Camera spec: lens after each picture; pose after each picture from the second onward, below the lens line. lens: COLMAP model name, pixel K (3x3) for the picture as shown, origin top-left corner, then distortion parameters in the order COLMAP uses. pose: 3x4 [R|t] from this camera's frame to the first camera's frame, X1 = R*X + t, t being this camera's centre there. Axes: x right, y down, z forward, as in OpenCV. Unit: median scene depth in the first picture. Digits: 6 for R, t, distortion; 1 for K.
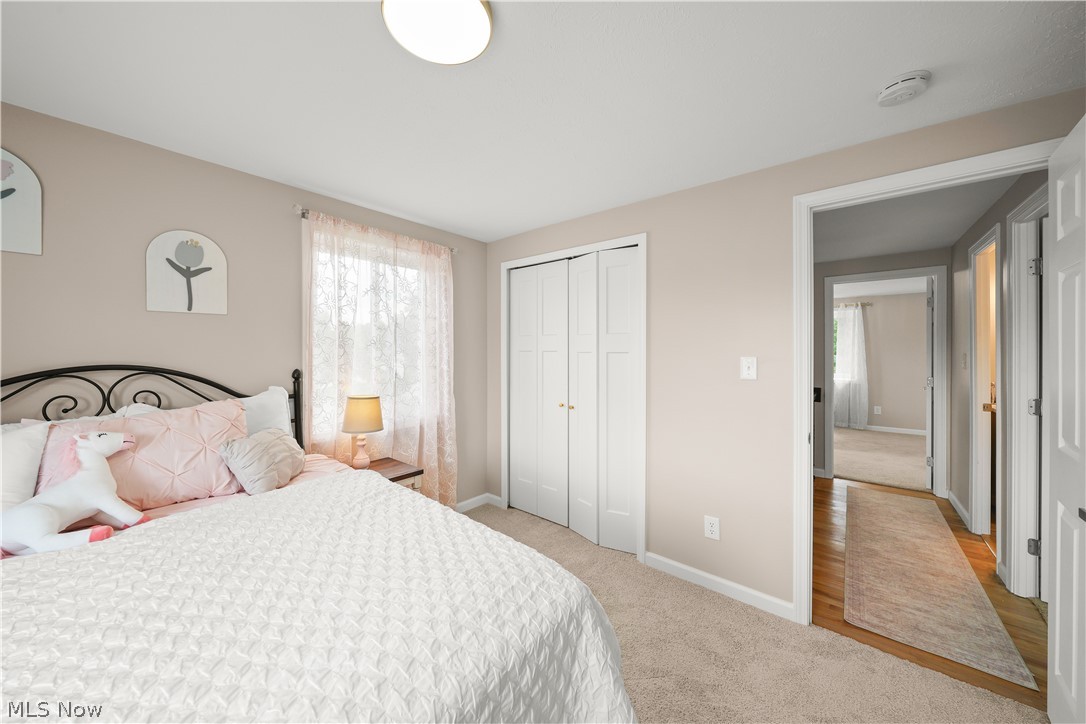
lens RADIAL K [[375.9, 0, 543.9], [0, 375.9, 353.7], [0, 0, 1]] dist [-0.002441, -0.000066]
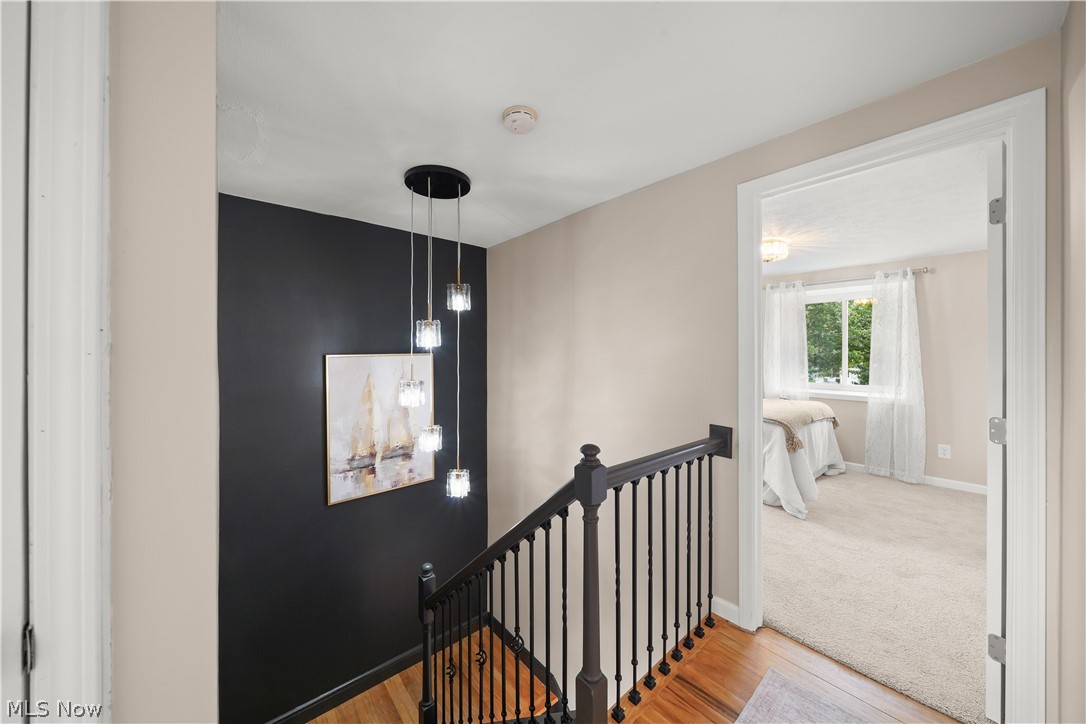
lens RADIAL K [[375.9, 0, 544.6], [0, 375.9, 360.5], [0, 0, 1]] dist [-0.002441, -0.000066]
pose [[0.986008, -0.002510, -0.166682, 0.371460], [0.003554, 0.999976, 0.005964, 0.003172], [0.166663, -0.006473, 0.985993, 0.319969]]
